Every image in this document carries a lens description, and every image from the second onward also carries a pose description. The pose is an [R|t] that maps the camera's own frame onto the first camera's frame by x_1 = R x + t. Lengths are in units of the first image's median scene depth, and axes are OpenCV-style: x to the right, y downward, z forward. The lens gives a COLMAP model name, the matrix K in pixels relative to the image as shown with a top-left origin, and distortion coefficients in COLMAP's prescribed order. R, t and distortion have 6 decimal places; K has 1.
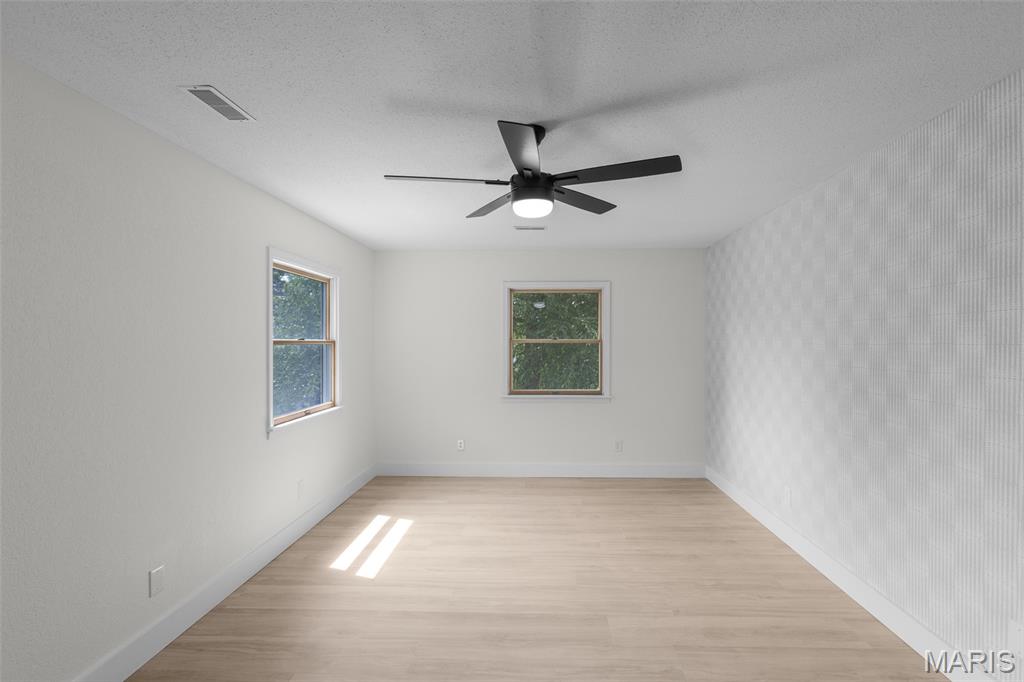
lens RADIAL K [[474.8, 0, 507.7], [0, 474.8, 343.6], [0, 0, 1]] dist [-0.001769, 0.004508]
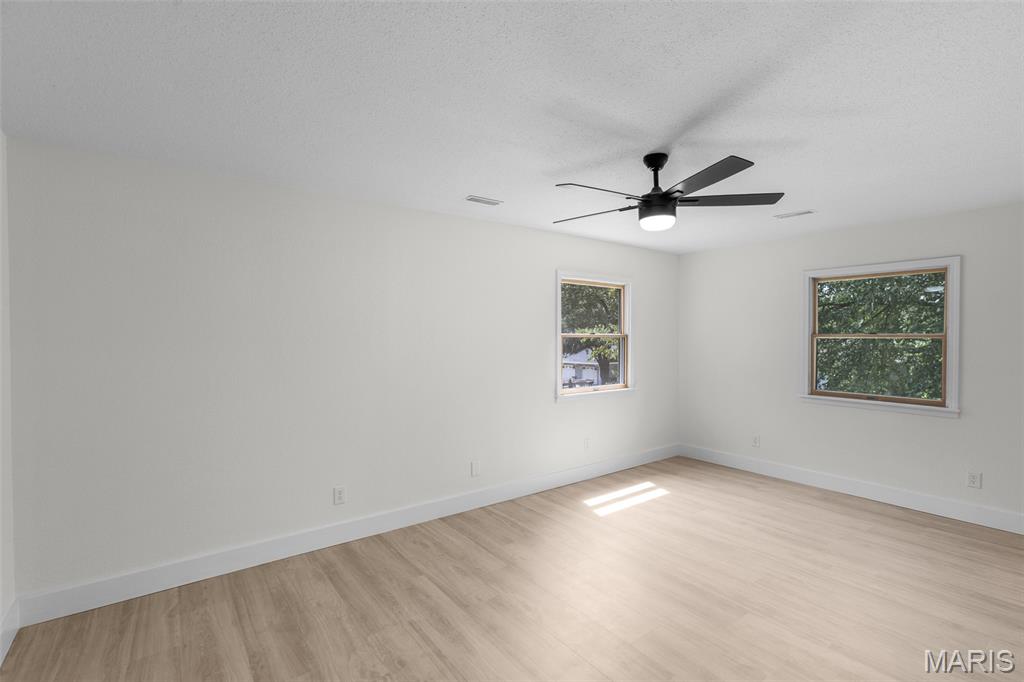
lens RADIAL K [[474.8, 0, 519.8], [0, 474.8, 332.0], [0, 0, 1]] dist [-0.001769, 0.004508]
pose [[0.632867, -0.003934, -0.774251, 0.445278], [-0.005462, 0.999940, -0.009546, -0.000155], [0.774241, 0.010270, 0.632807, -0.004631]]
